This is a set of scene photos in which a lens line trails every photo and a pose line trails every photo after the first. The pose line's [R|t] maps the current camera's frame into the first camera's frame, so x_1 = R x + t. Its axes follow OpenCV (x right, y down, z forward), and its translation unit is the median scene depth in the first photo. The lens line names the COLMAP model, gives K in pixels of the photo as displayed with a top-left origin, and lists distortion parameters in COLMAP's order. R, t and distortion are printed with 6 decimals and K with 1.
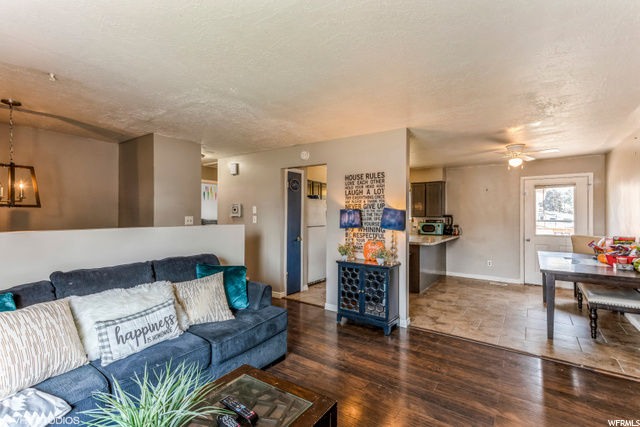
lens RADIAL K [[304.0, 0, 319.3], [0, 304.0, 214.1], [0, 0, 1]] dist [0.029943, 0.001118]
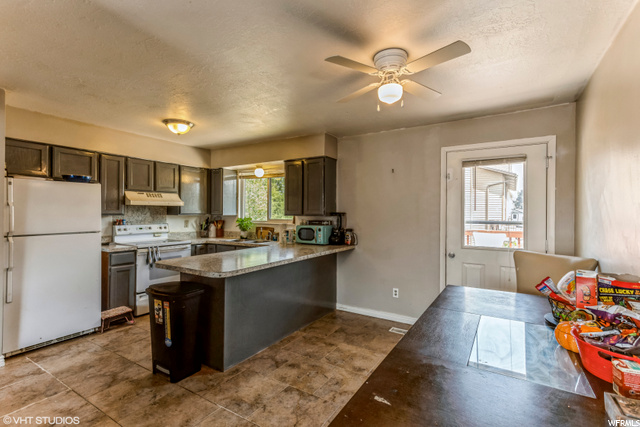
lens RADIAL K [[304.0, 0, 322.0], [0, 304.0, 210.6], [0, 0, 1]] dist [0.029943, 0.001118]
pose [[0.998584, 0.001483, 0.053175, 0.395697], [-0.001193, 0.999984, -0.005501, 0.003145], [-0.053182, 0.005430, 0.998570, 0.429308]]
